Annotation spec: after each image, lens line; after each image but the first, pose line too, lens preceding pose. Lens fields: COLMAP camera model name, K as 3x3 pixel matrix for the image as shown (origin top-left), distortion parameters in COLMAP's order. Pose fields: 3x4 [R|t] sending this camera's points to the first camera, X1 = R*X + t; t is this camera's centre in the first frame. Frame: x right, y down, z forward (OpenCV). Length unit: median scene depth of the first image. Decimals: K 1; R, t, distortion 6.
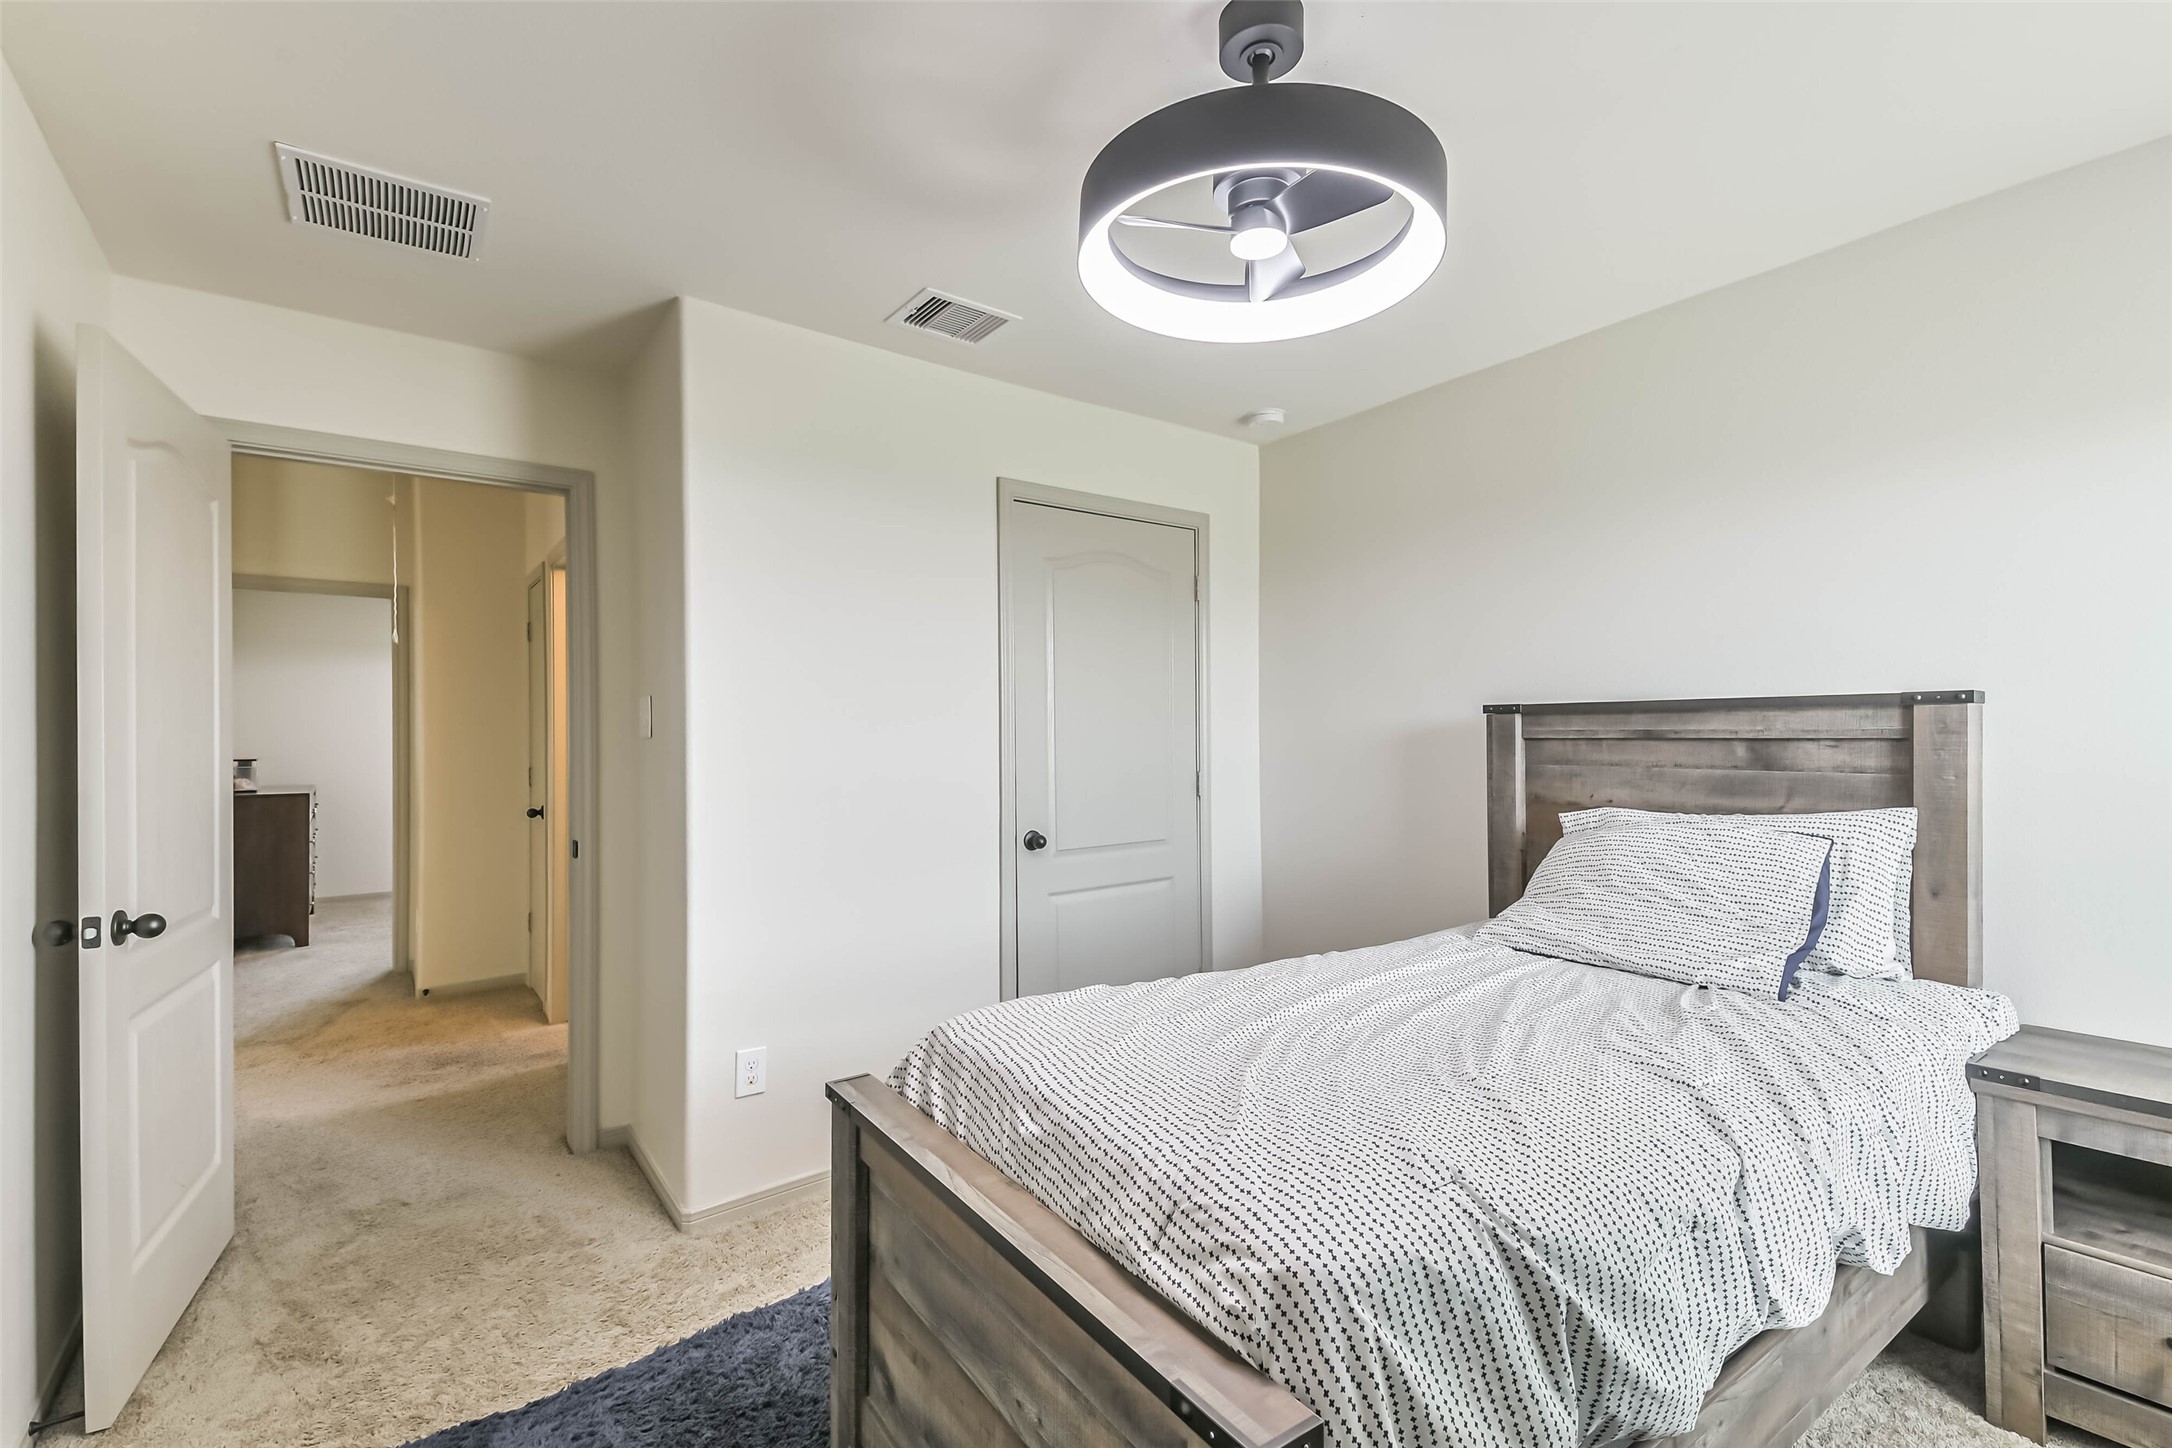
lens RADIAL K [[930.9, 0, 1086.0], [0, 930.9, 724.0], [0, 0, 1]] dist [-0.000293, -0.000245]
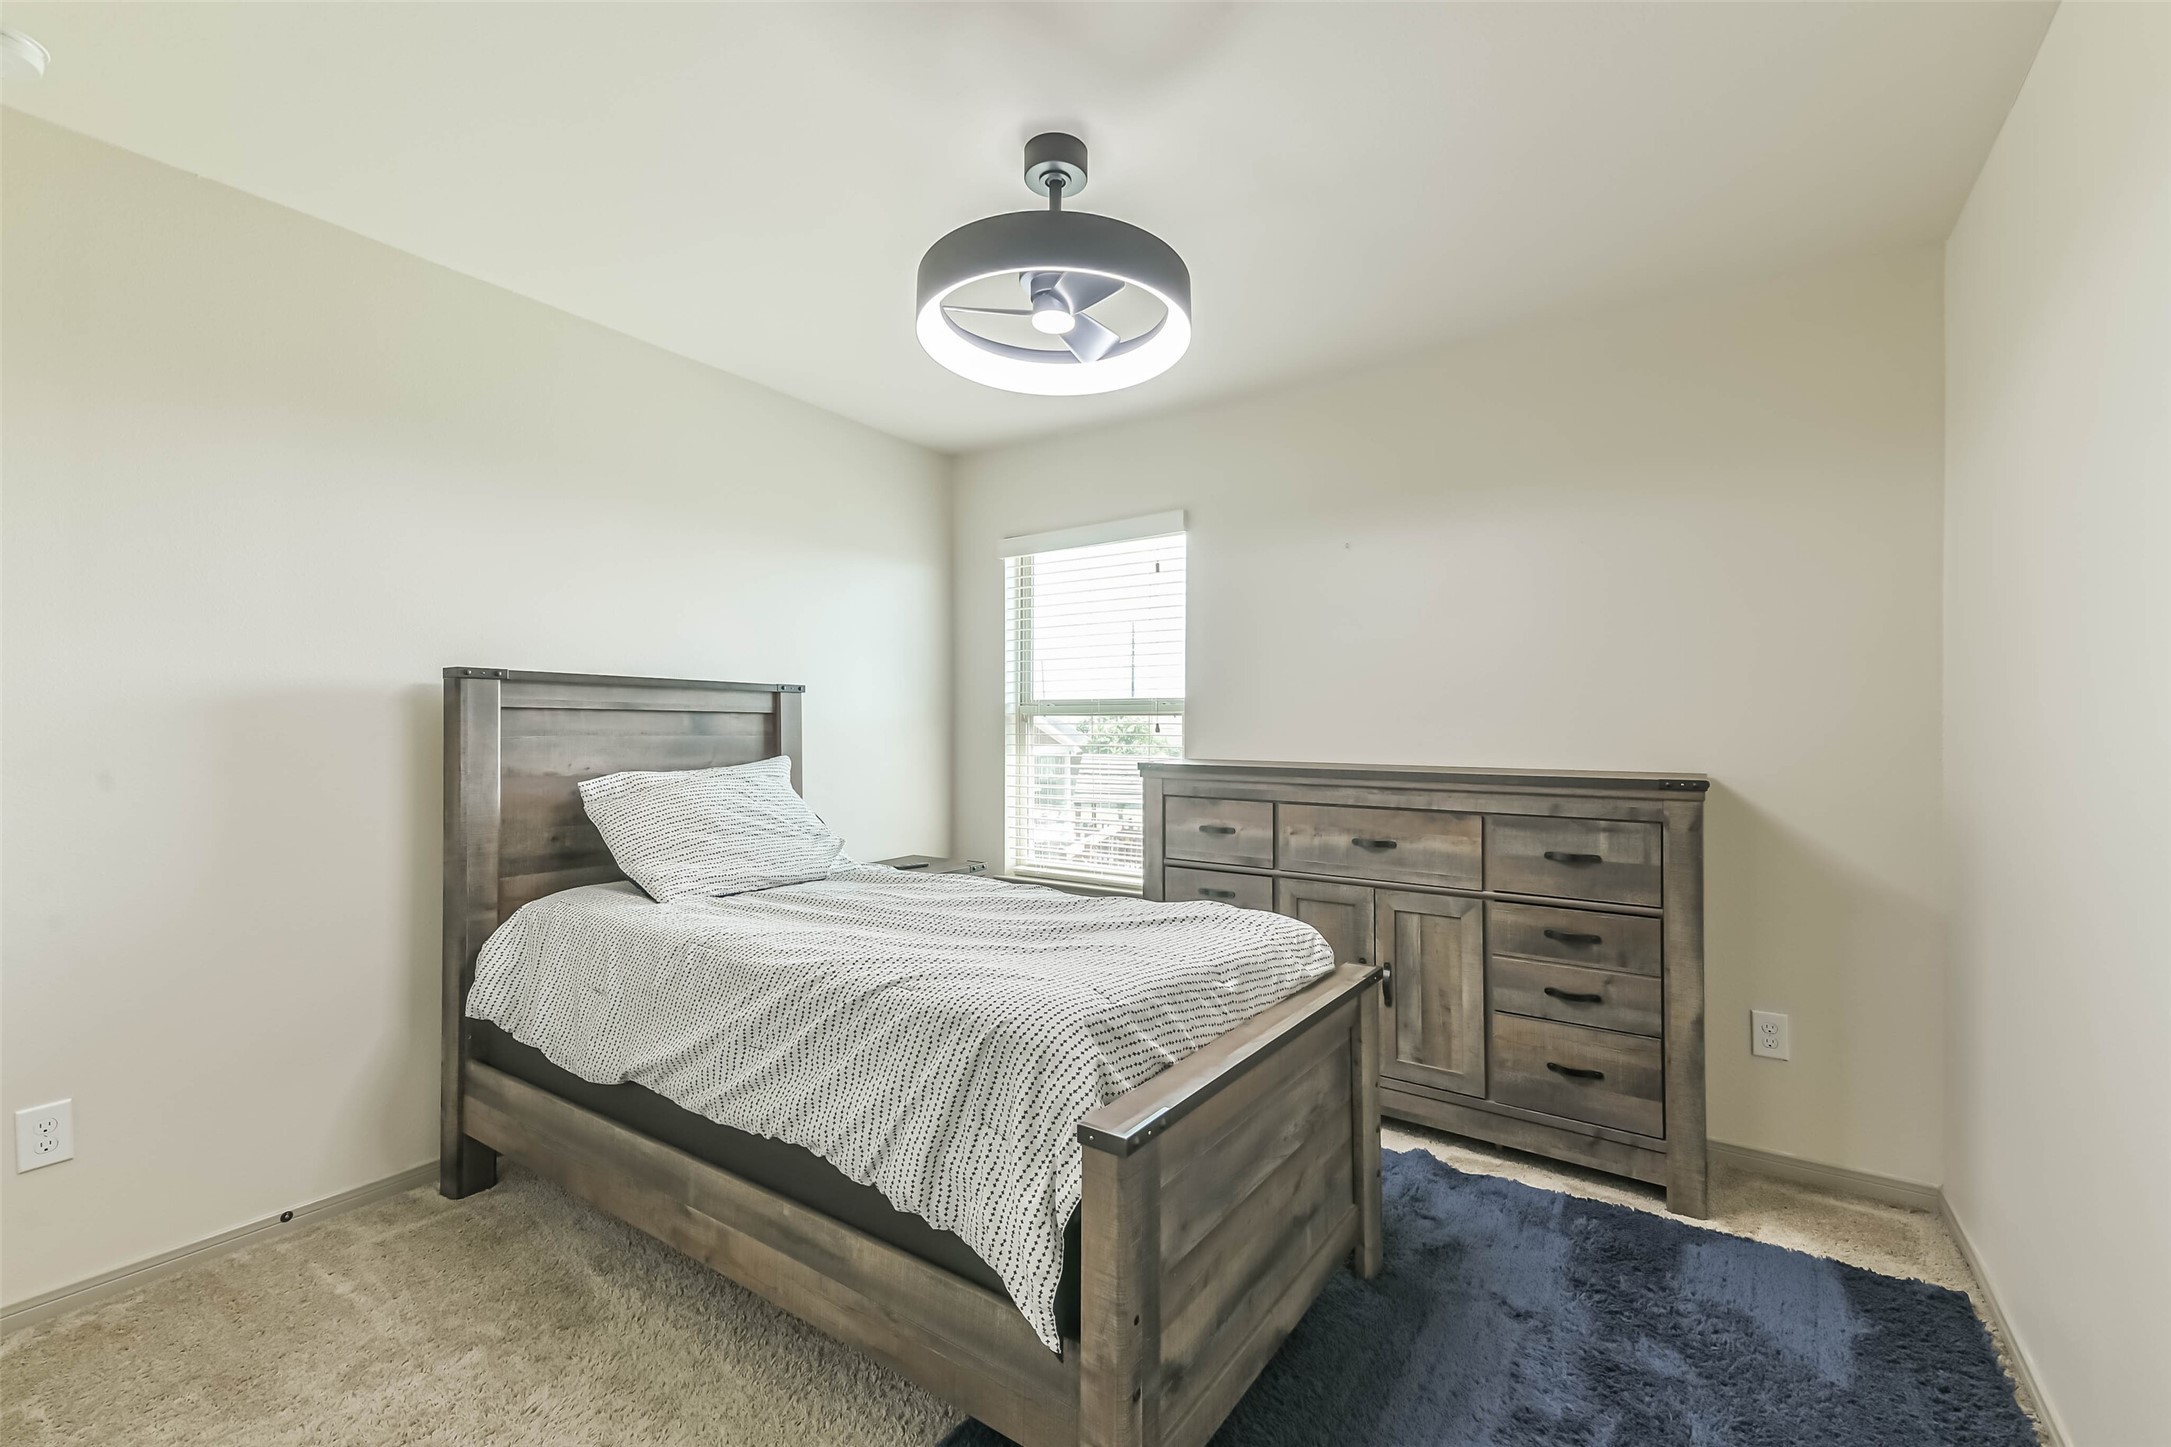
lens RADIAL K [[930.5, 0, 1085.5], [0, 930.5, 723.5], [0, 0, 1]] dist [-0.000293, -0.000245]
pose [[-0.343753, 0.009303, 0.939014, -0.689118], [-0.015049, 0.999768, -0.015414, 0.043292], [-0.938939, -0.019430, -0.343533, 0.913754]]
